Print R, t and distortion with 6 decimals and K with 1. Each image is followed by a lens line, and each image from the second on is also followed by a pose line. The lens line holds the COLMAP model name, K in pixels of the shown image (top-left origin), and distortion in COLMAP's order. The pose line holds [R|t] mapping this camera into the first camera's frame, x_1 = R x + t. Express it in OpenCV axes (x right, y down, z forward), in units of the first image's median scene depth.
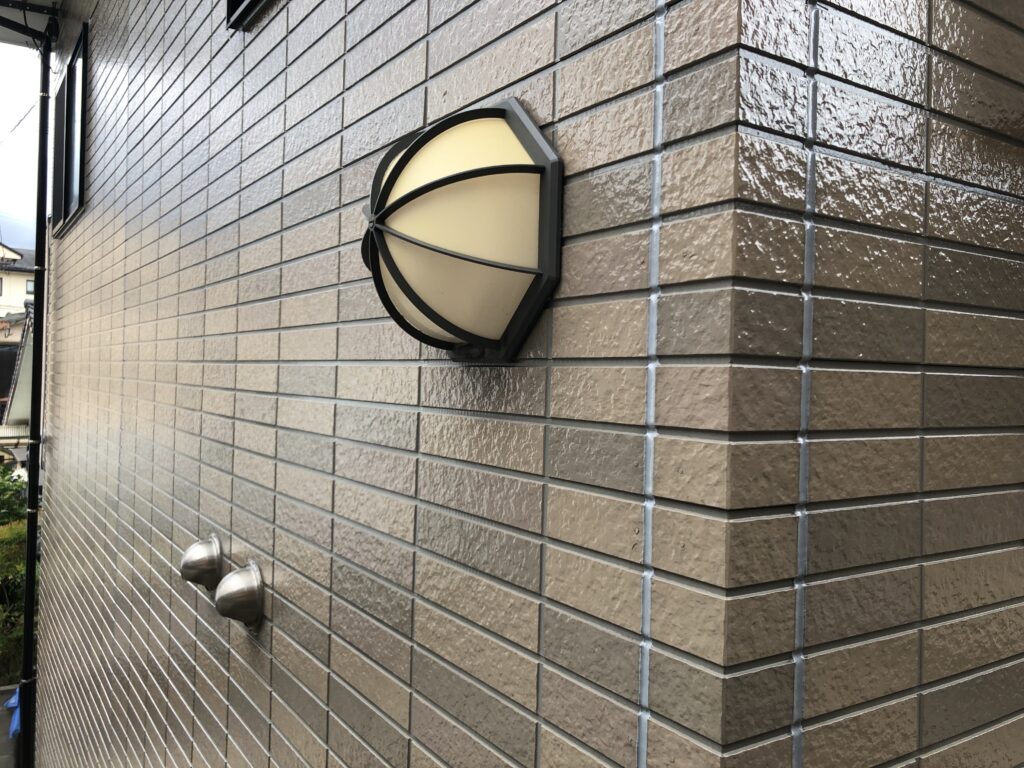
lens RADIAL K [[822.1, 0, 512.0], [0, 822.1, 384.0], [0, 0, 1]] dist [0.009541, -0.038320]
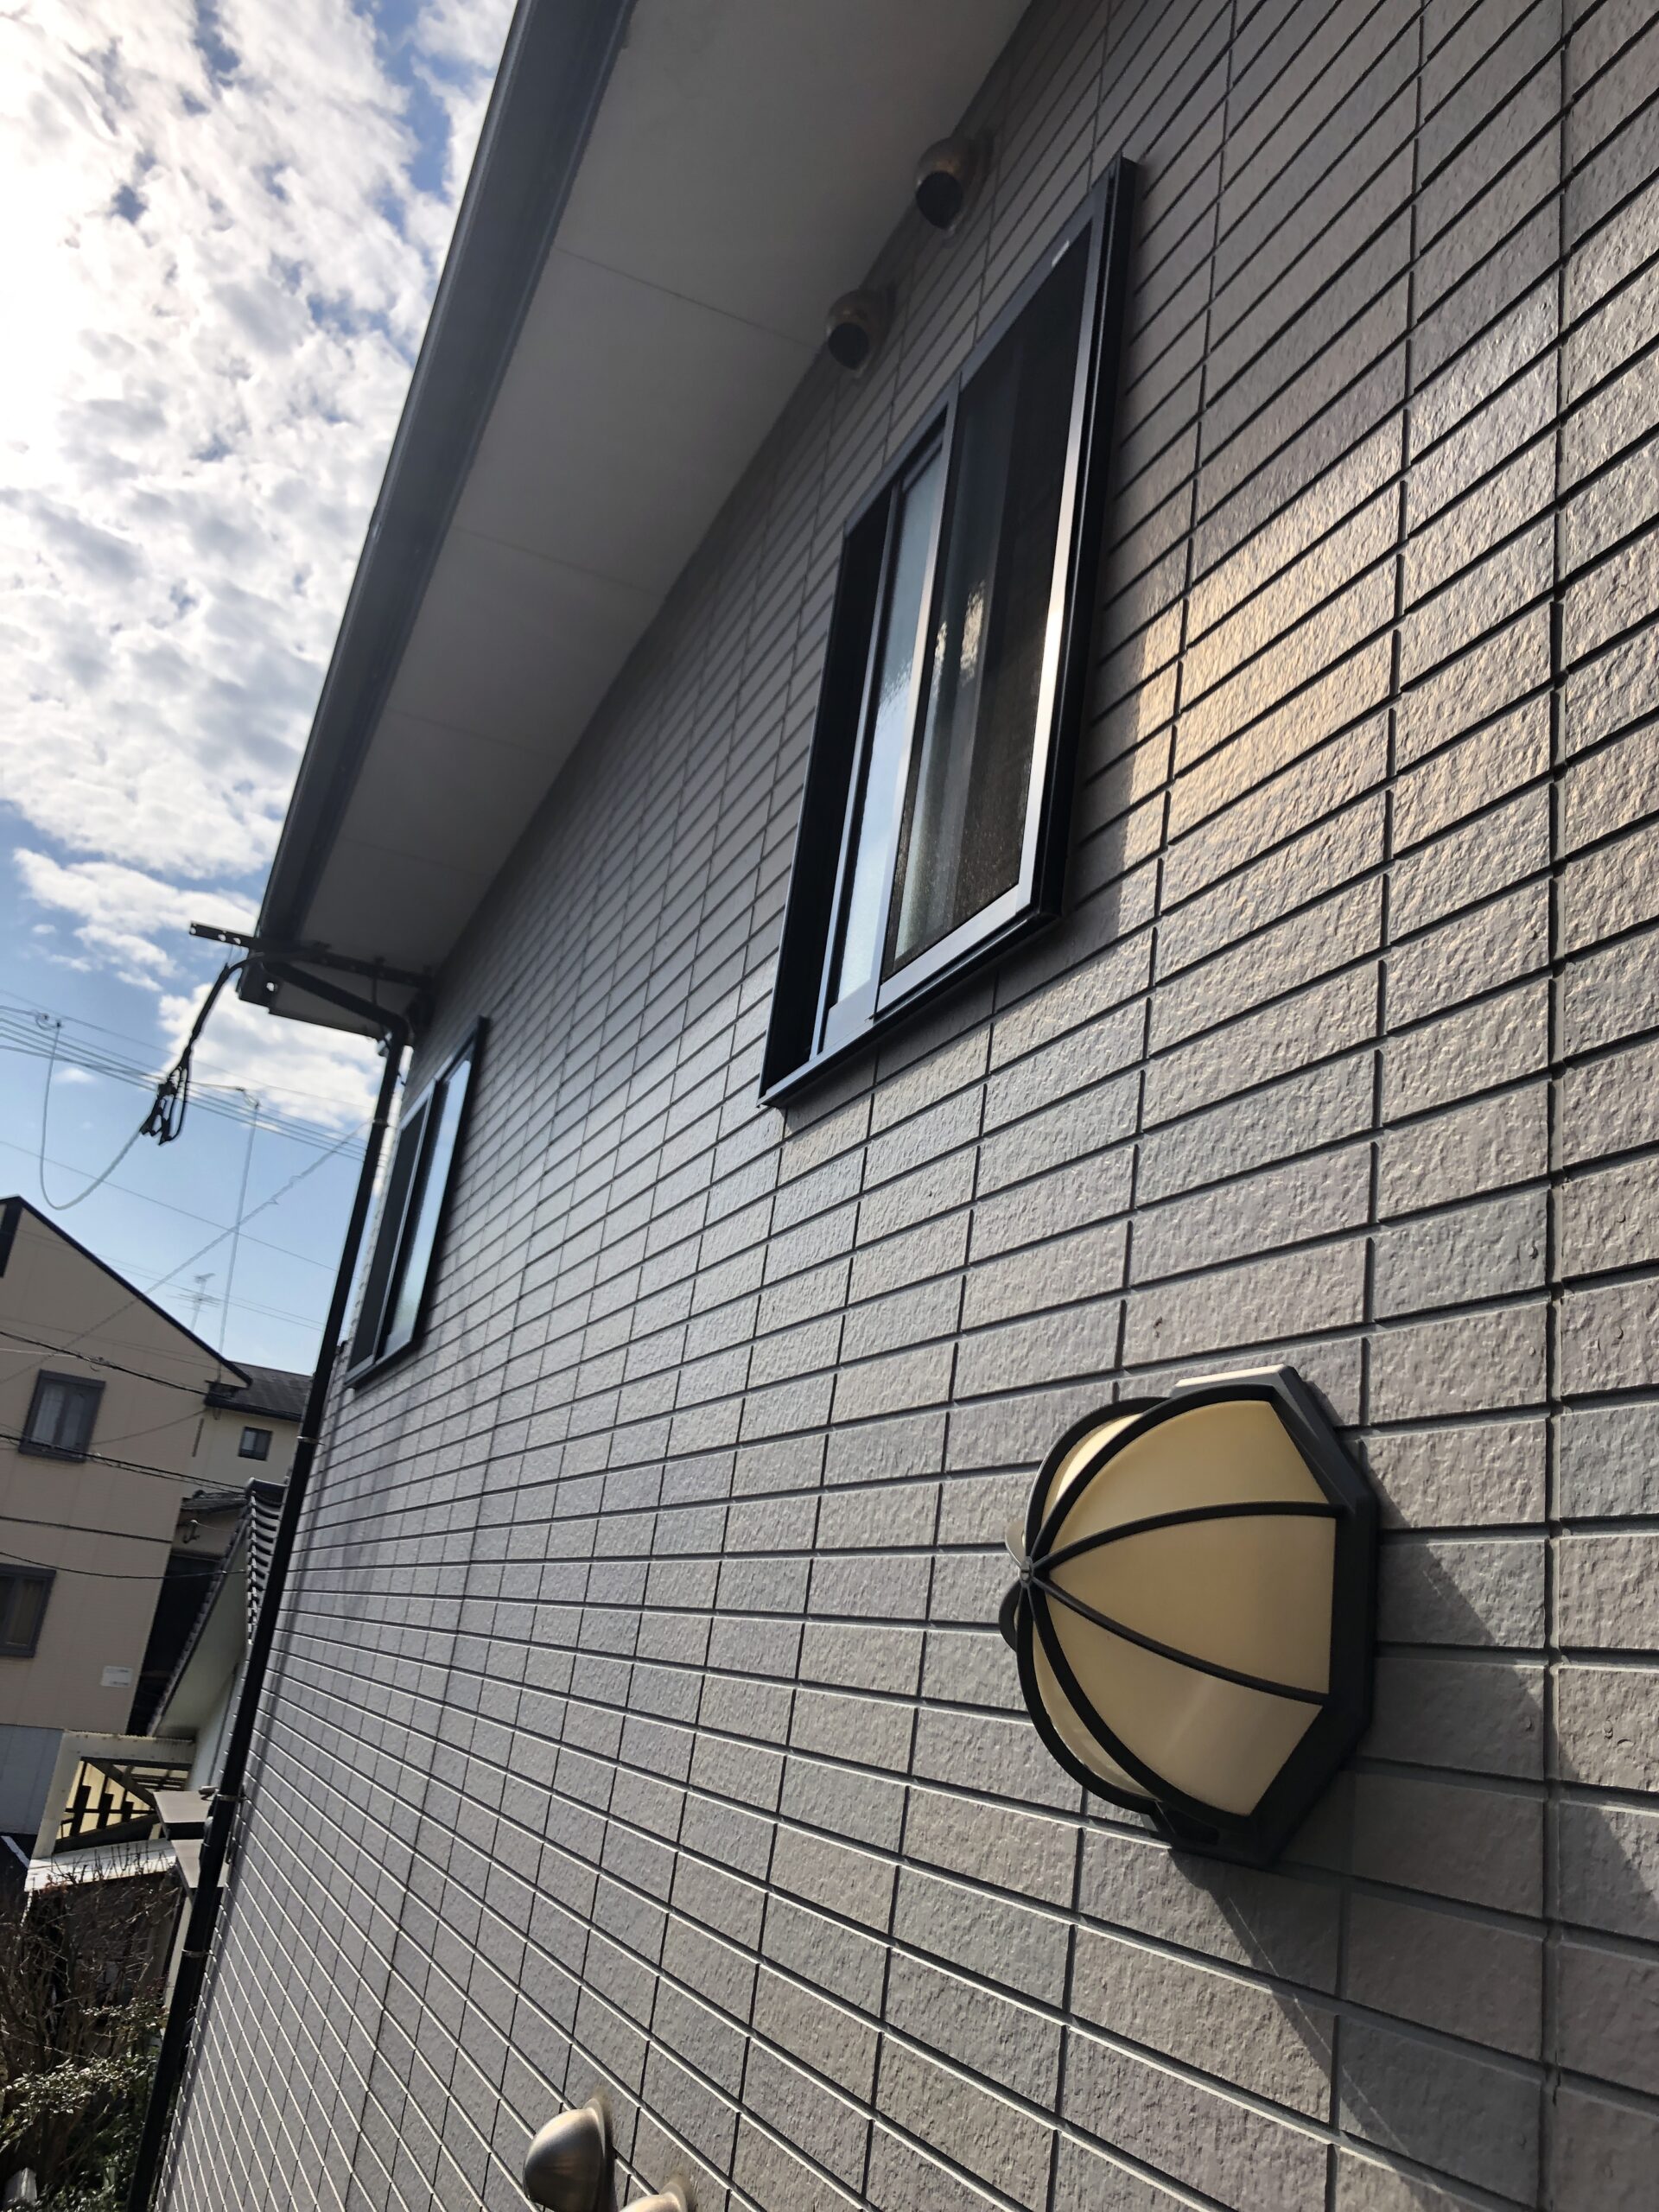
lens RADIAL K [[1775.8, 0, 829.5], [0, 1775.8, 1106.0], [0, 0, 1]] dist [0.009541, -0.038320]
pose [[0.971477, 0.034202, -0.234654, -0.024984], [-0.112266, 0.937957, -0.328074, -0.080663], [0.208875, 0.345060, 0.915044, -0.266547]]
